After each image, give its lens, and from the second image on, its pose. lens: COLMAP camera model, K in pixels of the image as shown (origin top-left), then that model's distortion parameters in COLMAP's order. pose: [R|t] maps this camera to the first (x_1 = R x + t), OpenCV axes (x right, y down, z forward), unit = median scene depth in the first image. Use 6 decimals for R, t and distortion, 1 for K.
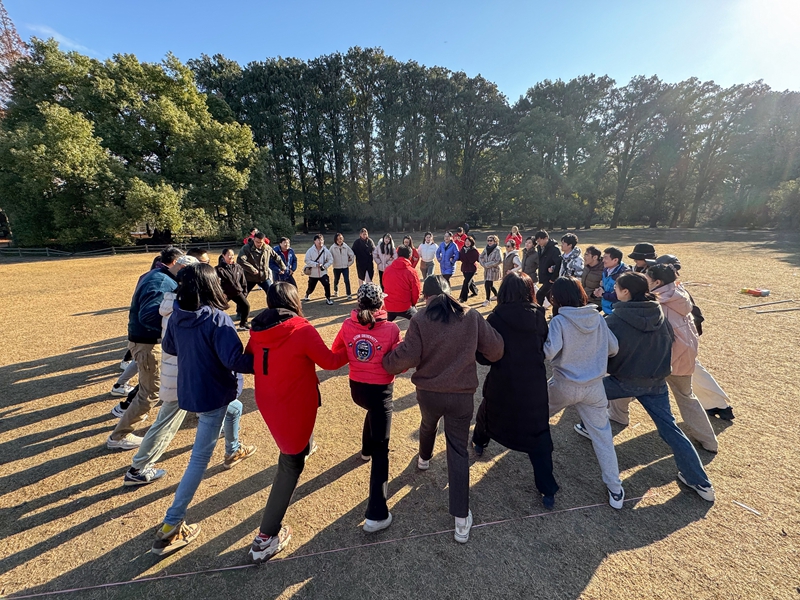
lens RADIAL K [[325.4, 0, 403.7], [0, 325.4, 299.7], [0, 0, 1]] dist [-0.002913, 0.000014]
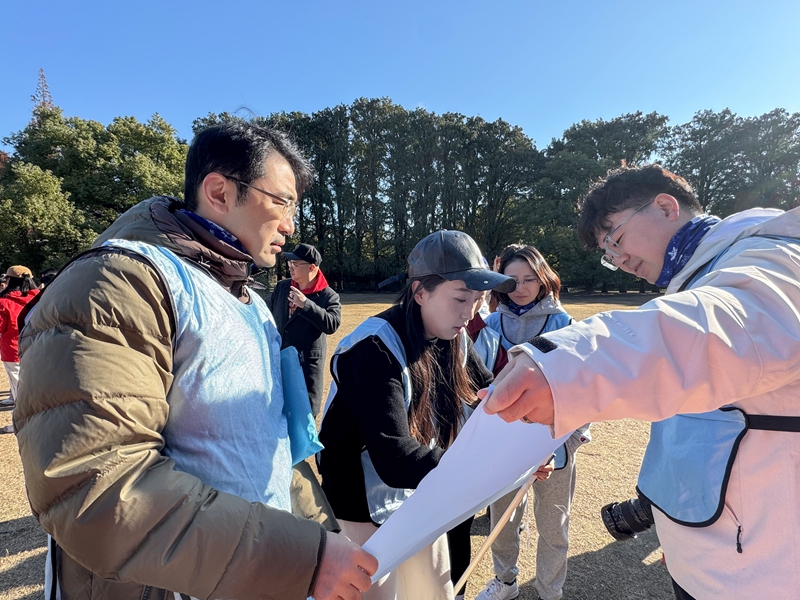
lens RADIAL K [[413.0, 0, 401.4], [0, 413.0, 301.7], [0, 0, 1]] dist [-0.004599, 0.001164]
pose [[0.988459, 0.019837, -0.150181, 0.152664], [-0.048883, 0.980123, -0.192275, 0.016678], [0.143382, 0.197397, 0.969781, -0.016618]]
